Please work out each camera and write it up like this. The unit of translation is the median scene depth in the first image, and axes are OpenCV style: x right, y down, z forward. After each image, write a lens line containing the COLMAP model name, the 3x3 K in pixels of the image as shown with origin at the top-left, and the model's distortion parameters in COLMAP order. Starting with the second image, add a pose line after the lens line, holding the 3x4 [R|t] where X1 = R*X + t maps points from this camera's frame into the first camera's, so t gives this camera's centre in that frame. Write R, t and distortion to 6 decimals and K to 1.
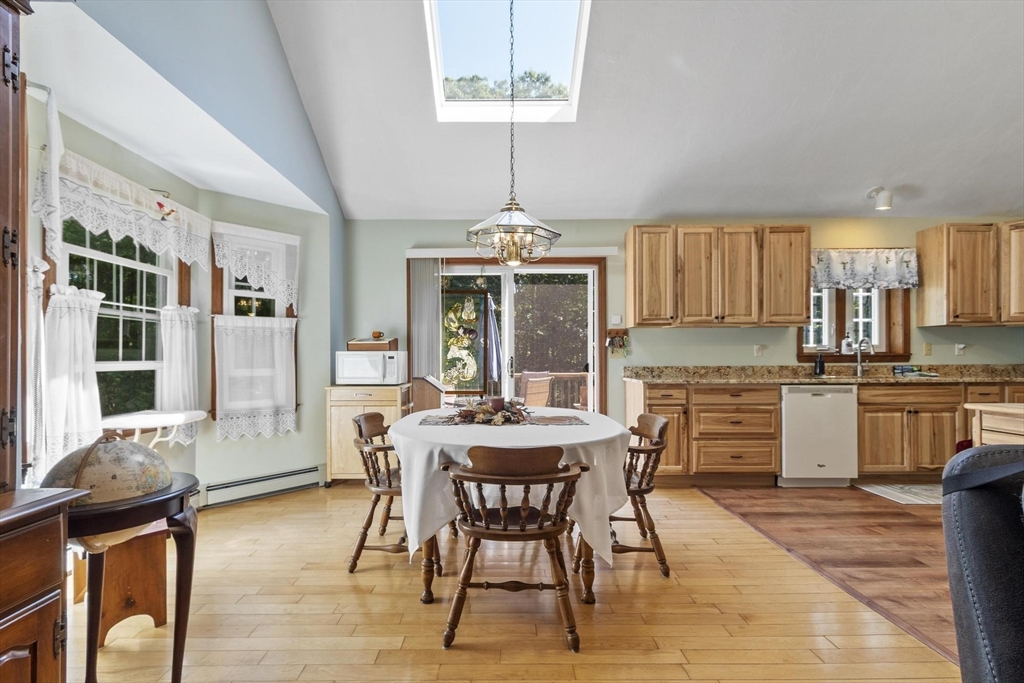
lens RADIAL K [[447.1, 0, 498.8], [0, 447.1, 359.3], [0, 0, 1]] dist [-0.000144, -0.000033]
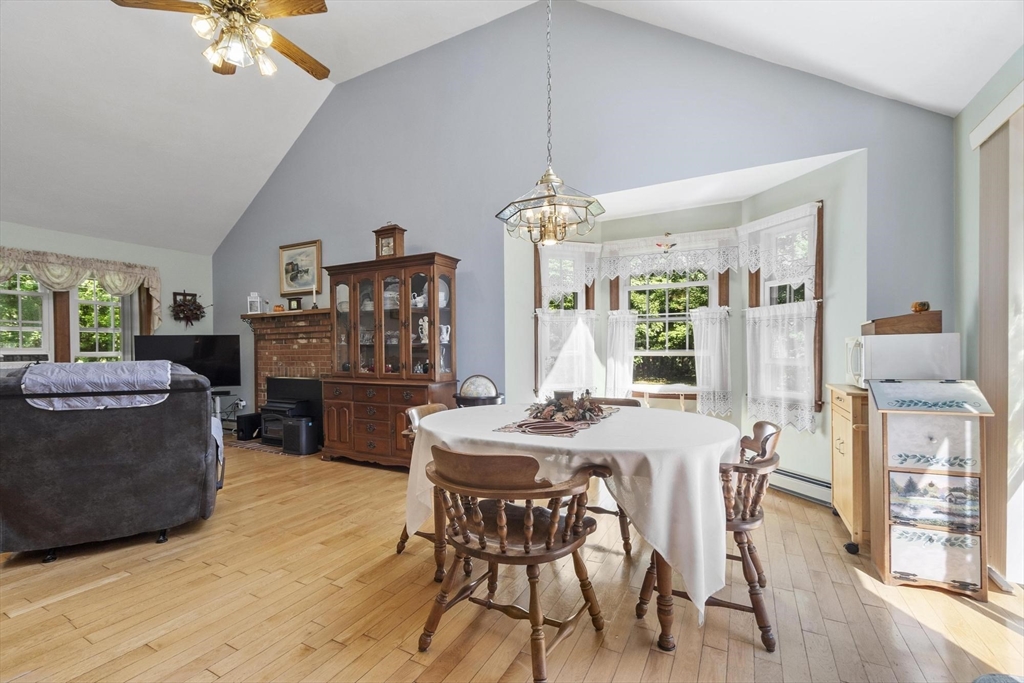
lens RADIAL K [[447.1, 0, 509.0], [0, 447.1, 349.4], [0, 0, 1]] dist [-0.000144, -0.000033]
pose [[-0.459659, -0.000778, -0.888095, 0.682196], [0.004223, 0.999986, -0.003061, 0.003474], [0.888086, -0.005158, -0.459649, 1.049867]]
